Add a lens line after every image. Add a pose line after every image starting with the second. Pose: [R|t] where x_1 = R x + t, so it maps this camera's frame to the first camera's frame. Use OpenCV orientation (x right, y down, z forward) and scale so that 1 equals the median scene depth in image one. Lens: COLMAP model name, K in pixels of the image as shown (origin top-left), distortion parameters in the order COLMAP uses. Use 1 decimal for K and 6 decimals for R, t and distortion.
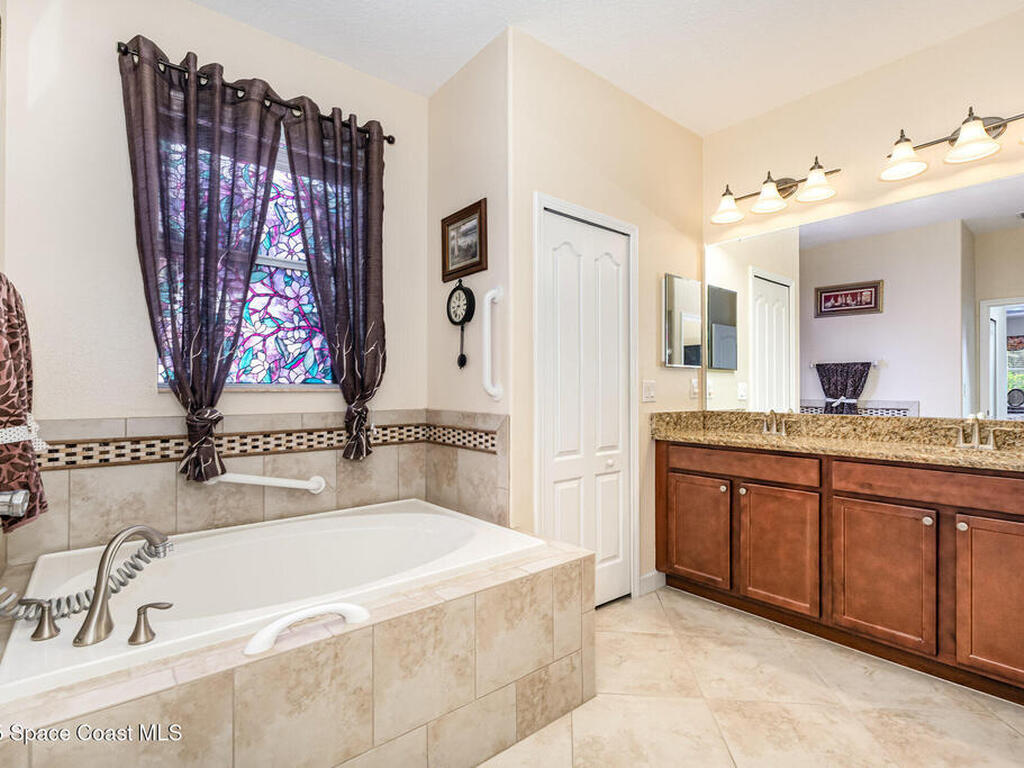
lens RADIAL K [[510.1, 0, 512.0], [0, 510.1, 384.0], [0, 0, 1]] dist [-0.005756, -0.000162]
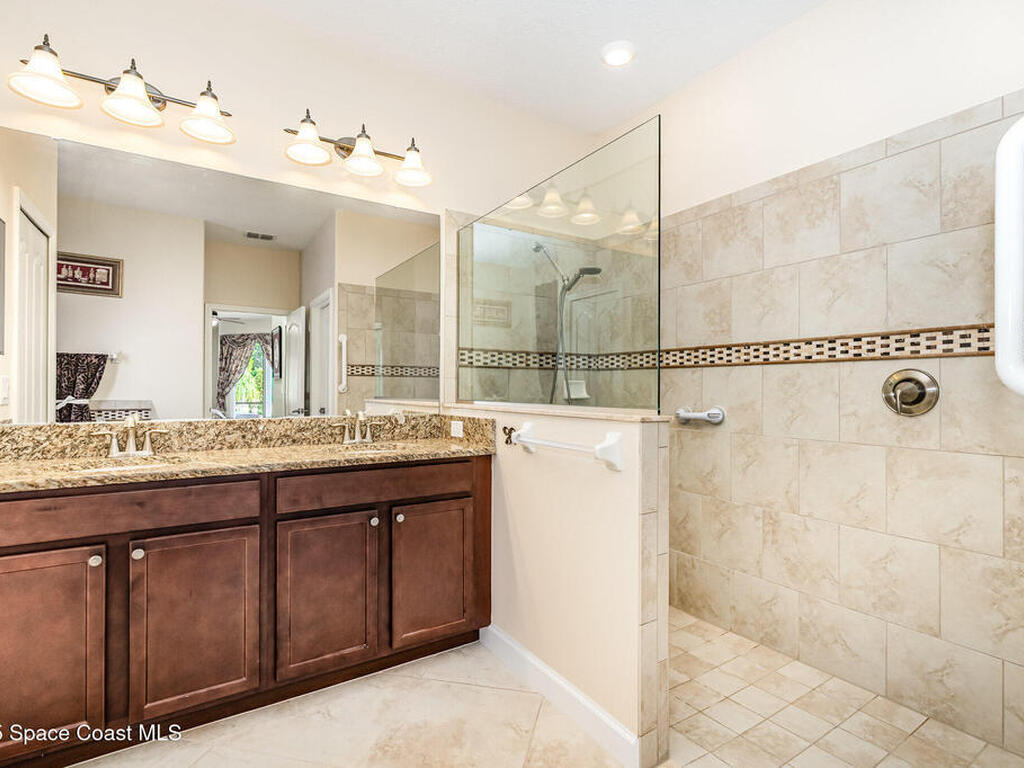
lens RADIAL K [[510.1, 0, 512.0], [0, 510.1, 384.0], [0, 0, 1]] dist [-0.005756, -0.000162]
pose [[0.105280, 0.006819, 0.994419, -0.107394], [-0.012939, 0.999901, -0.005487, 0.002907], [-0.994358, -0.012289, 0.105358, 0.481788]]
